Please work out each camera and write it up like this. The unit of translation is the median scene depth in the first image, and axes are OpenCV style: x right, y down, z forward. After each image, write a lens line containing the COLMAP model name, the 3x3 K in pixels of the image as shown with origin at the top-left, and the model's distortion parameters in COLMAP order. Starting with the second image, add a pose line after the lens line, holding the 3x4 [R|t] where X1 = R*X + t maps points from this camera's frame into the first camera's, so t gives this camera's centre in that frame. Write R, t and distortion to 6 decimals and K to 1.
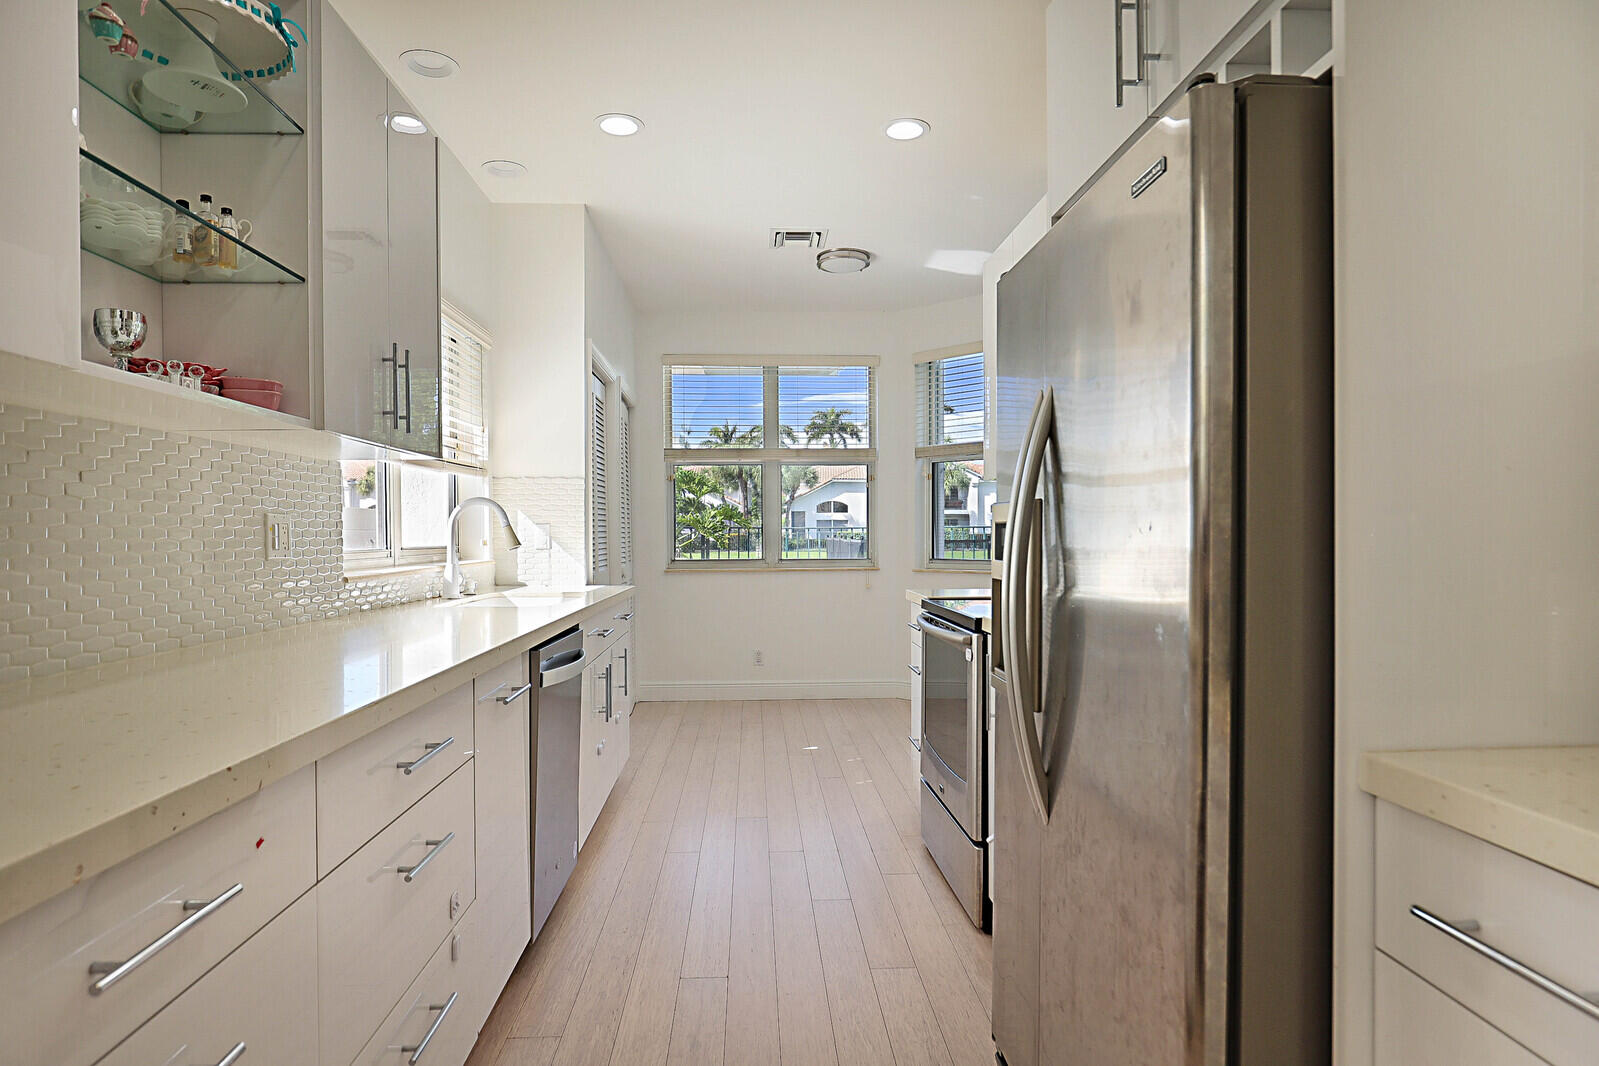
lens RADIAL K [[900.8, 0, 798.1], [0, 900.8, 538.2], [0, 0, 1]] dist [-0.007865, -0.000761]
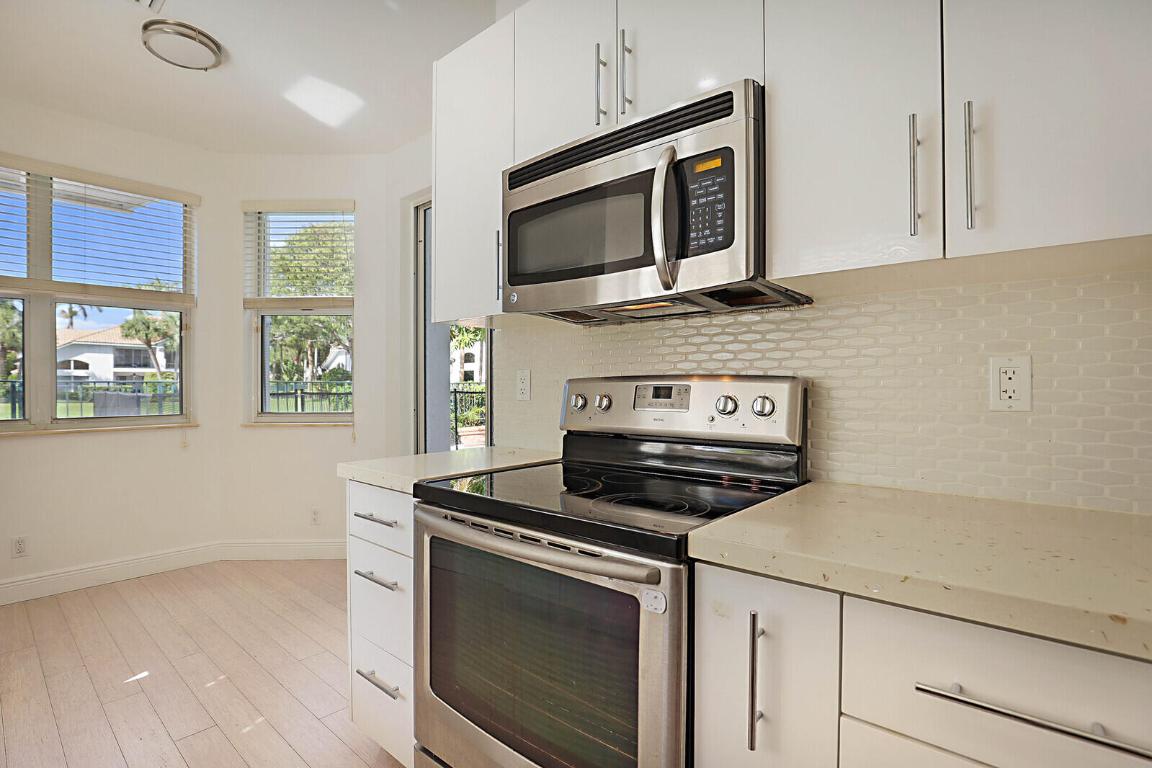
lens RADIAL K [[549.3, 0, 577.3], [0, 549.3, 388.6], [0, 0, 1]] dist [-0.021512, -0.001053]
pose [[0.699111, 0.000737, 0.715013, -0.037053], [0.001865, 0.999994, -0.002854, -0.000923], [-0.715011, 0.003329, 0.699106, 0.335427]]
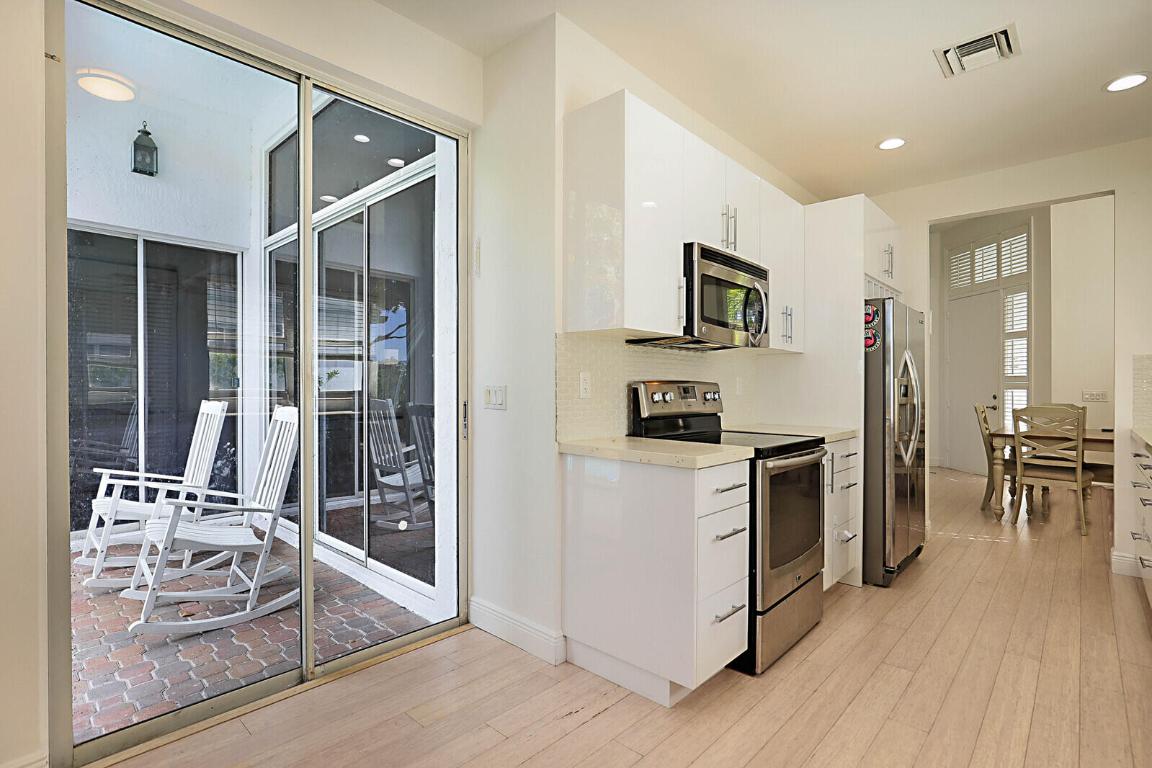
lens RADIAL K [[549.3, 0, 577.3], [0, 549.3, 388.6], [0, 0, 1]] dist [-0.021512, -0.001053]
pose [[-0.693205, -0.001493, 0.720739, -0.070078], [0.004556, 0.999969, 0.006454, -0.003097], [-0.720726, 0.007757, -0.693177, 0.639154]]
